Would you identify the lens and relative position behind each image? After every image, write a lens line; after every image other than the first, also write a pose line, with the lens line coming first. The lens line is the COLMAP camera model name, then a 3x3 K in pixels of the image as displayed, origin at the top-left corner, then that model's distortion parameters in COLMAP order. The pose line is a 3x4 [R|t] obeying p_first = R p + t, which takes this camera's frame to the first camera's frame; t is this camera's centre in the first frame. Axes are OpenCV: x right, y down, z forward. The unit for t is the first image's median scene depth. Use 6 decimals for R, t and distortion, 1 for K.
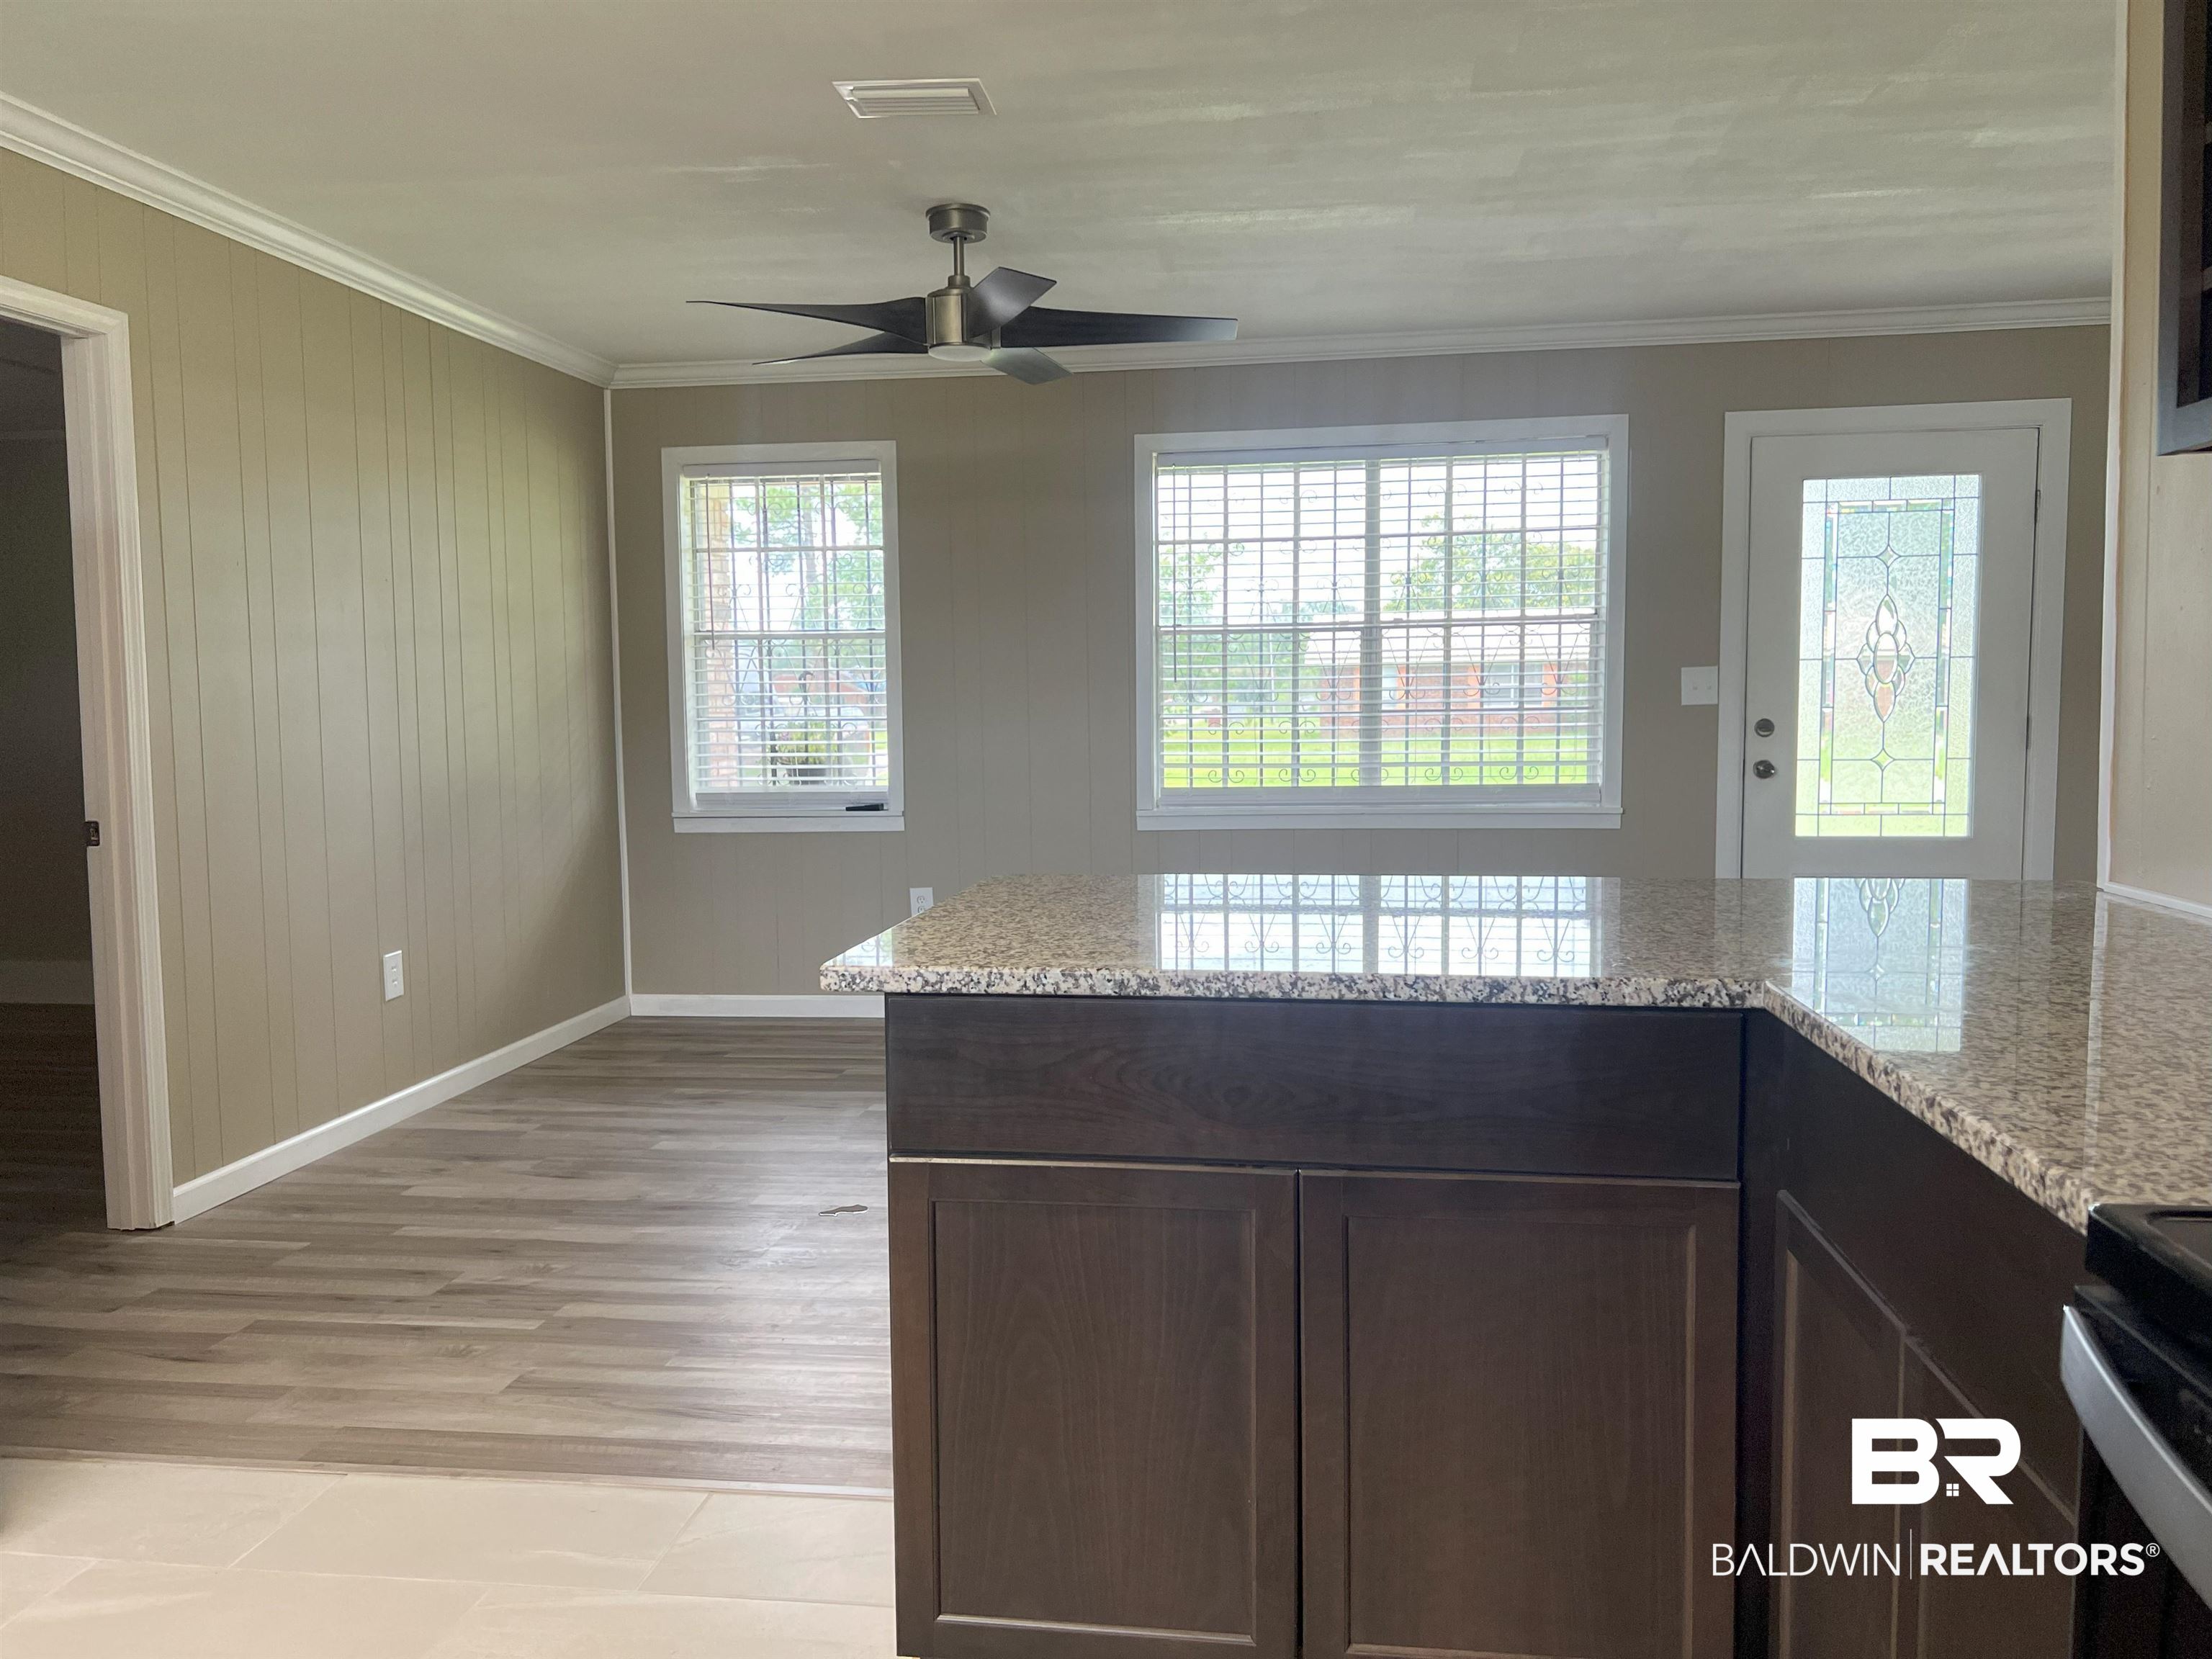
lens RADIAL K [[1684.7, 0, 1099.0], [0, 1684.7, 824.9], [0, 0, 1]] dist [0.010749, -0.000736]
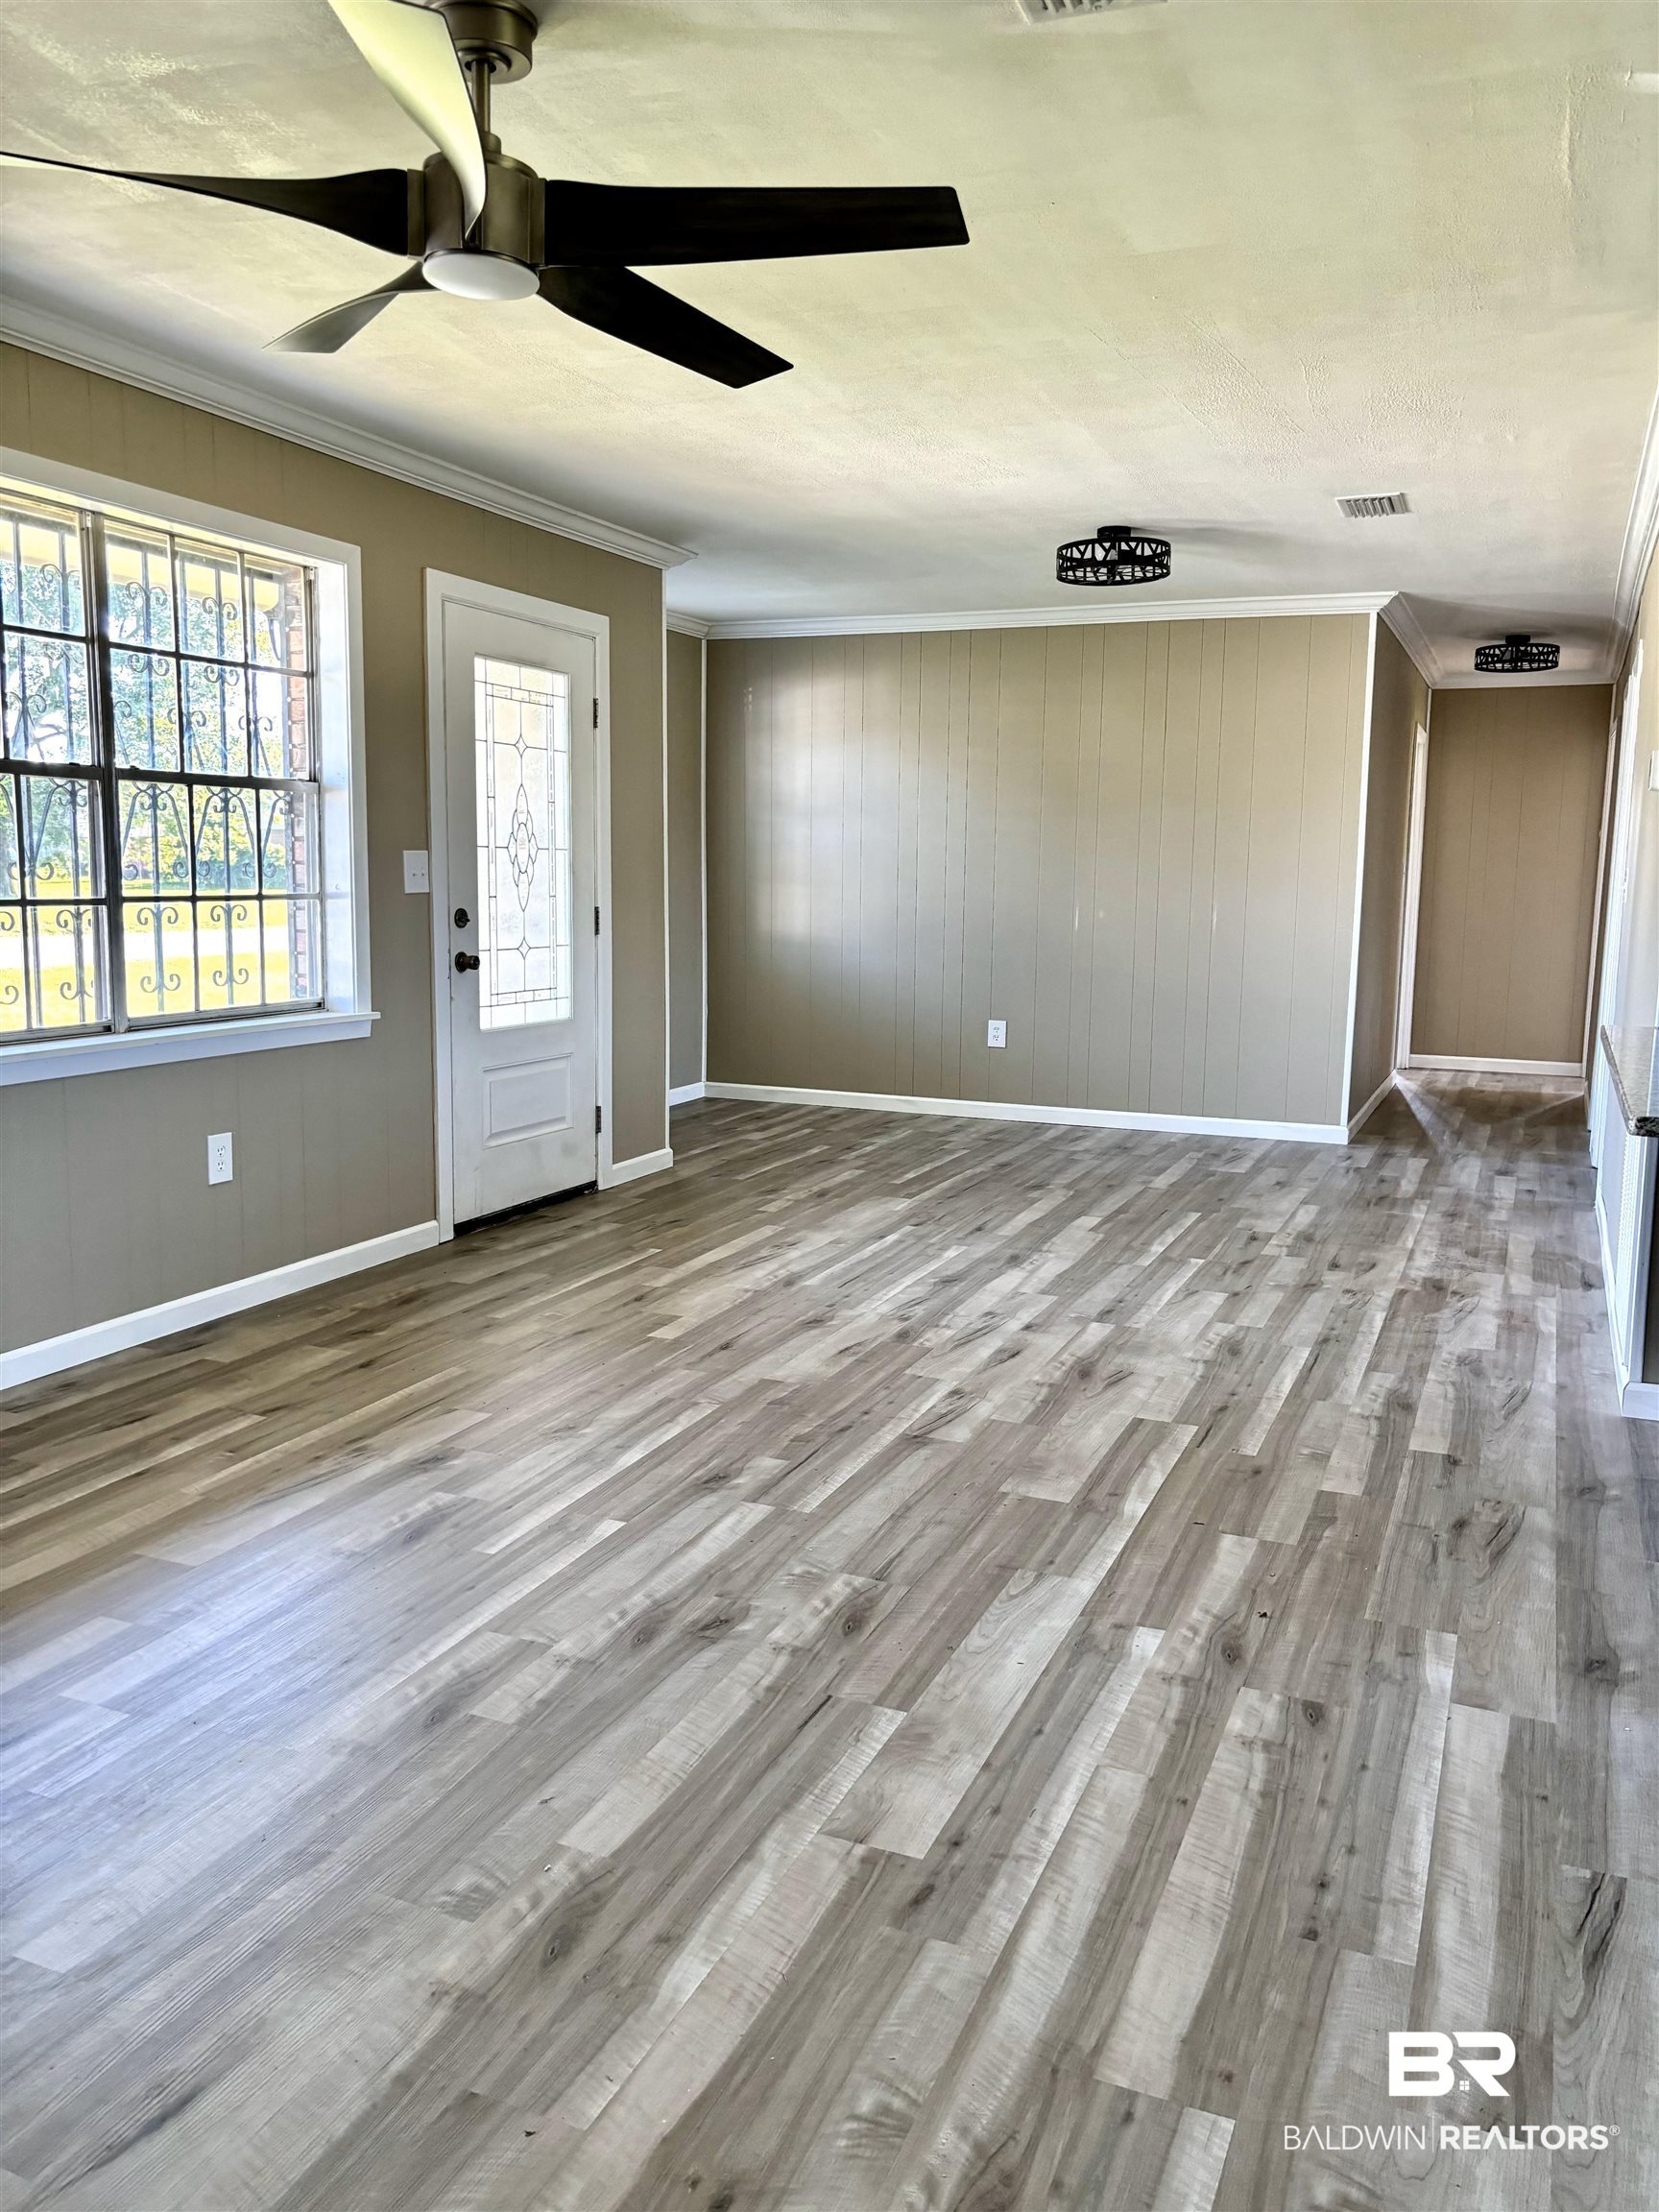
lens RADIAL K [[1665.5, 0, 859.0], [0, 1665.5, 1102.0], [0, 0, 1]] dist [0.120827, -0.239717]
pose [[0.253110, -0.120363, 0.959921, -0.468673], [0.054903, 0.992418, 0.109961, -0.046425], [-0.965878, 0.024871, 0.257799, 0.546737]]
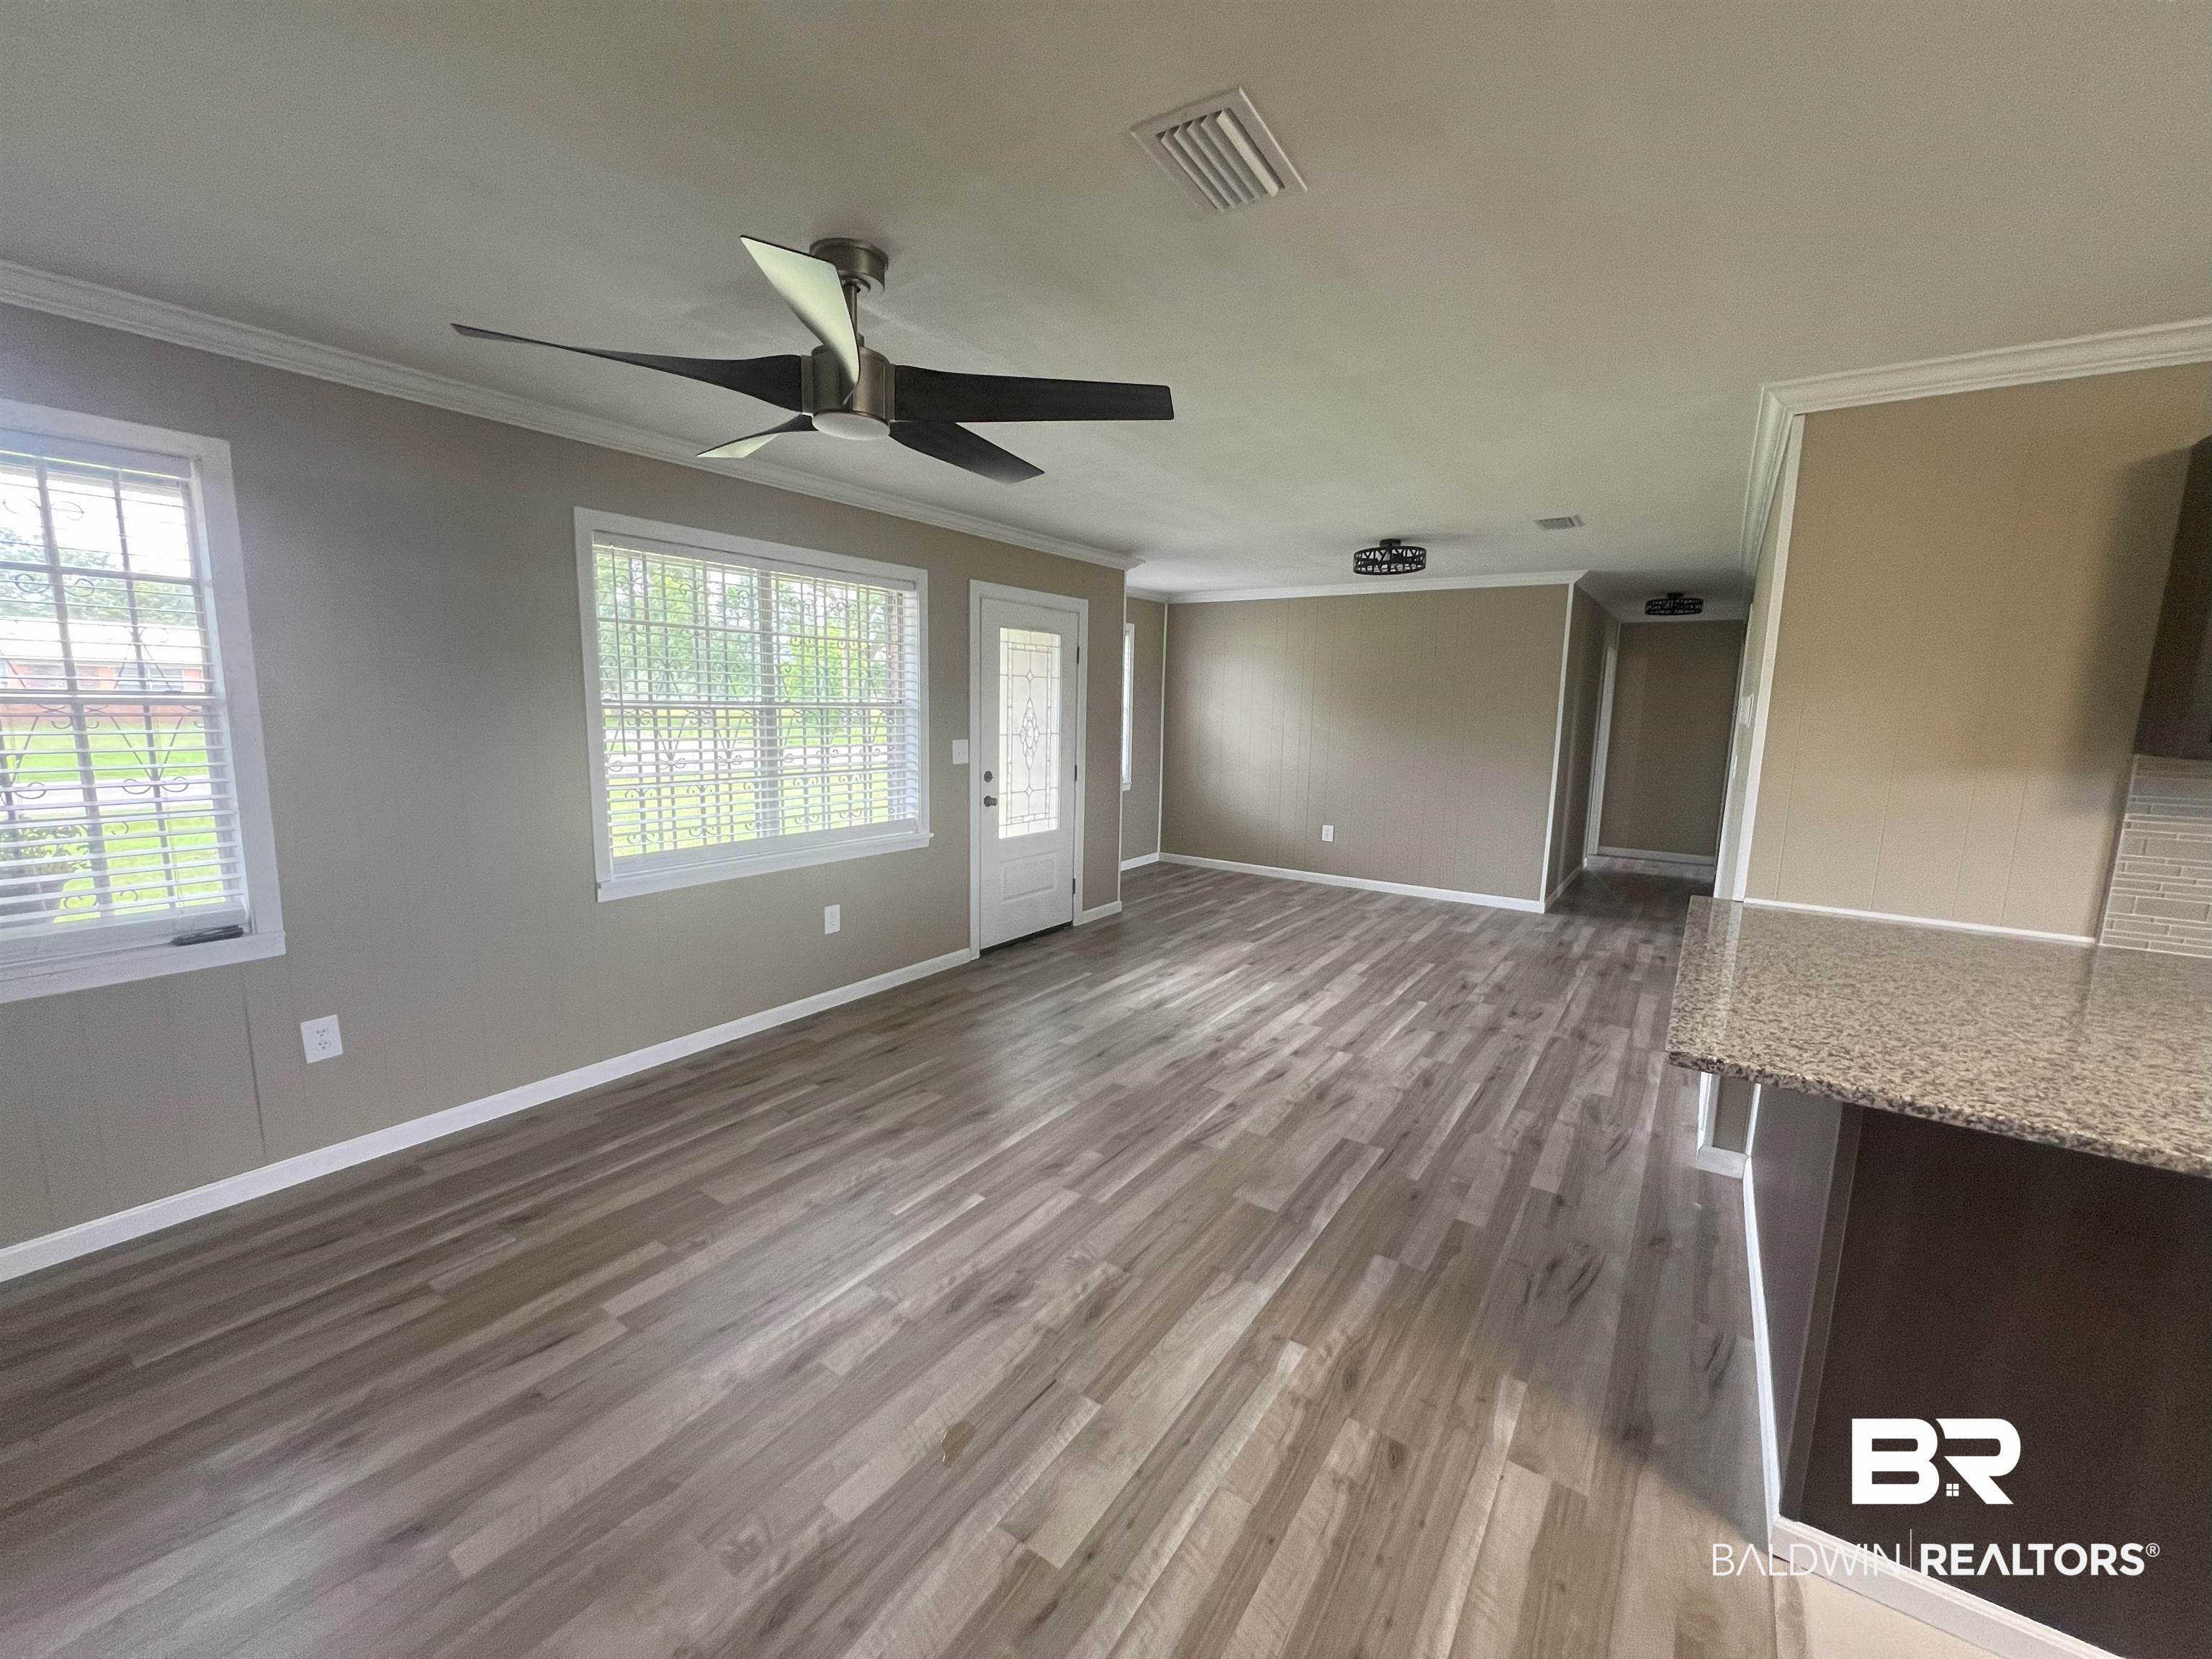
lens RADIAL K [[886.9, 0, 1111.3], [0, 886.9, 834.3], [0, 0, 1]] dist [-0.001404, -0.000145]
pose [[0.448477, -0.111884, 0.886764, -0.332656], [0.042618, 0.993683, 0.103821, -0.086714], [-0.892778, -0.008769, 0.450412, 0.500978]]
